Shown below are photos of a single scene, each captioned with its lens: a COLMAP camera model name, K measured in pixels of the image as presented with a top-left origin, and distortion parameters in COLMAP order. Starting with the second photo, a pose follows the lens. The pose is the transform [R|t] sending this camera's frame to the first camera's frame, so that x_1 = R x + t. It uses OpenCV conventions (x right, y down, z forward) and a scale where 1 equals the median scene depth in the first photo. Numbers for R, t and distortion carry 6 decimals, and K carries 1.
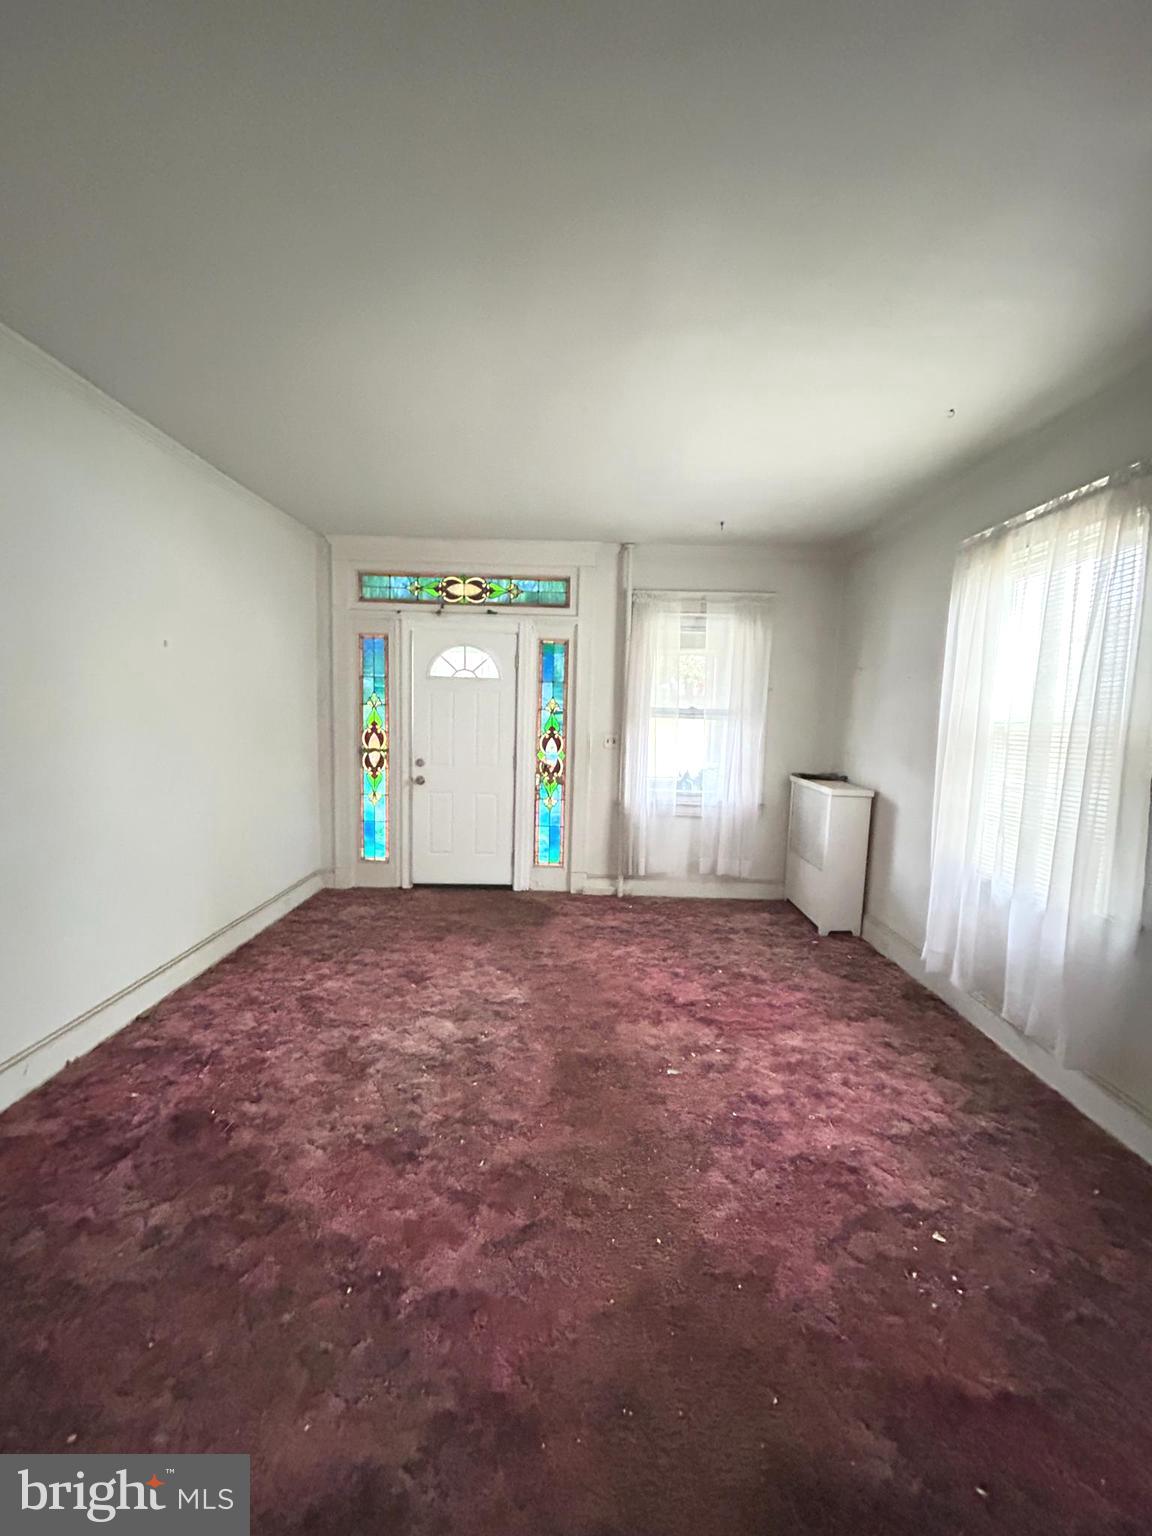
lens RADIAL K [[616.1, 0, 579.7], [0, 616.1, 776.2], [0, 0, 1]] dist [-0.000789, 0.000447]
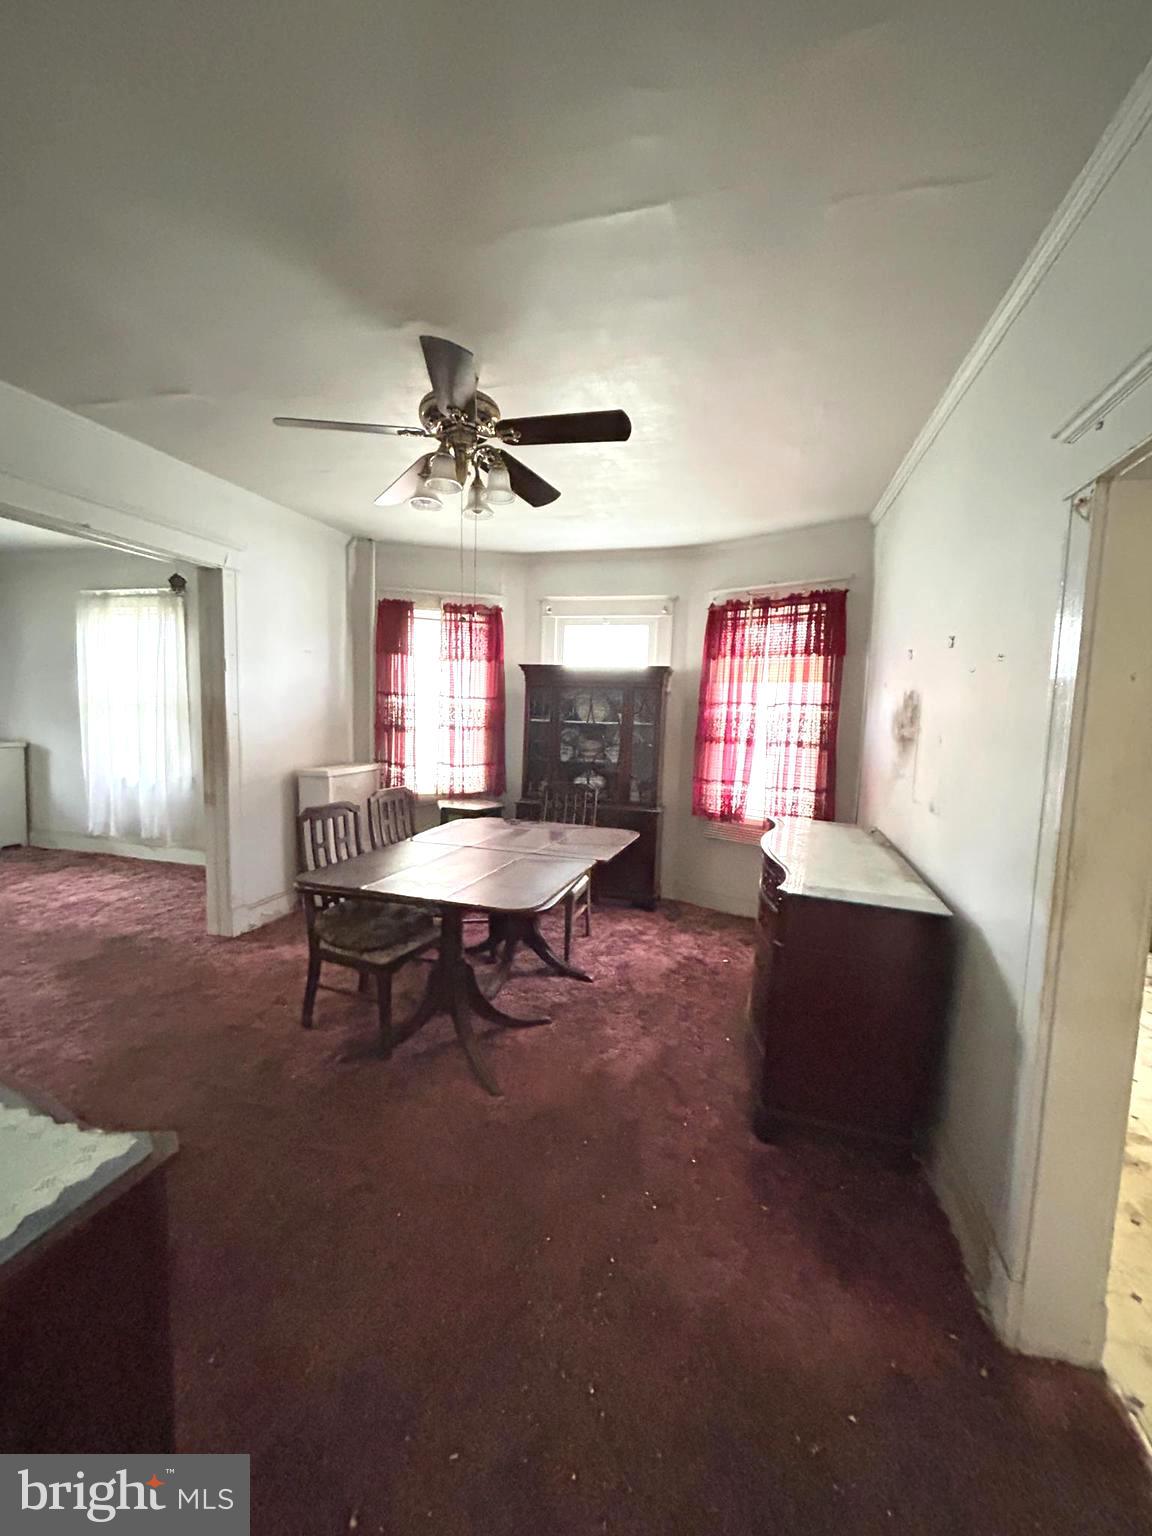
lens RADIAL K [[616.1, 0, 580.2], [0, 616.1, 768.6], [0, 0, 1]] dist [-0.000789, 0.000447]
pose [[0.265919, -0.100308, 0.958762, -0.805733], [0.064472, 0.994195, 0.086133, 0.064492], [-0.961837, 0.038909, 0.270843, -0.903850]]
